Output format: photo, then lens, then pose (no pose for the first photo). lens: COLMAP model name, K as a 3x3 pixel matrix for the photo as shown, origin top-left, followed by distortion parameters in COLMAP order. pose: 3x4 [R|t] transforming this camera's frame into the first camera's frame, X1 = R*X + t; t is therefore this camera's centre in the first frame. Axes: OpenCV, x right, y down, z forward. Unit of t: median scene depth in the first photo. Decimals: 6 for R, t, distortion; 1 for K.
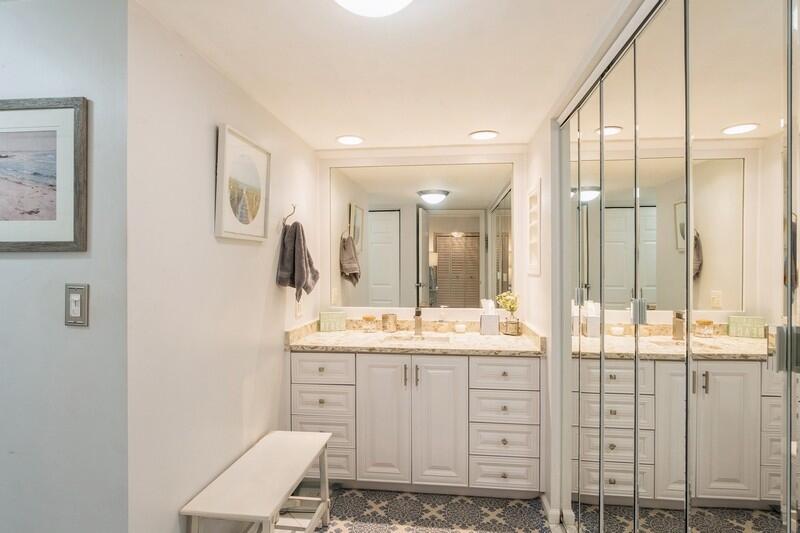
lens RADIAL K [[435.1, 0, 405.4], [0, 435.1, 264.9], [0, 0, 1]] dist [-0.018700, 0.008560]
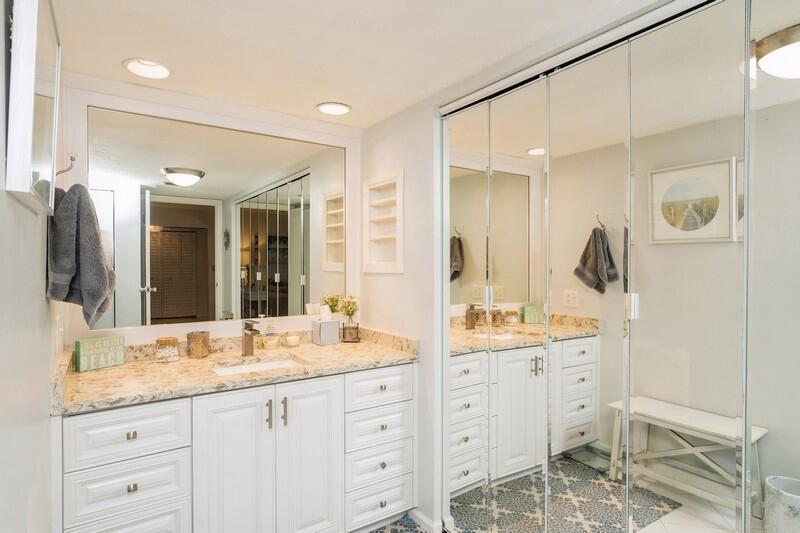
lens RADIAL K [[435.1, 0, 399.7], [0, 435.1, 265.4], [0, 0, 1]] dist [-0.018700, 0.008560]
pose [[0.758057, 0.000138, 0.652188, -0.298339], [-0.000474, 1.000000, 0.000340, 0.004958], [-0.652188, -0.000567, 0.758057, 0.299153]]
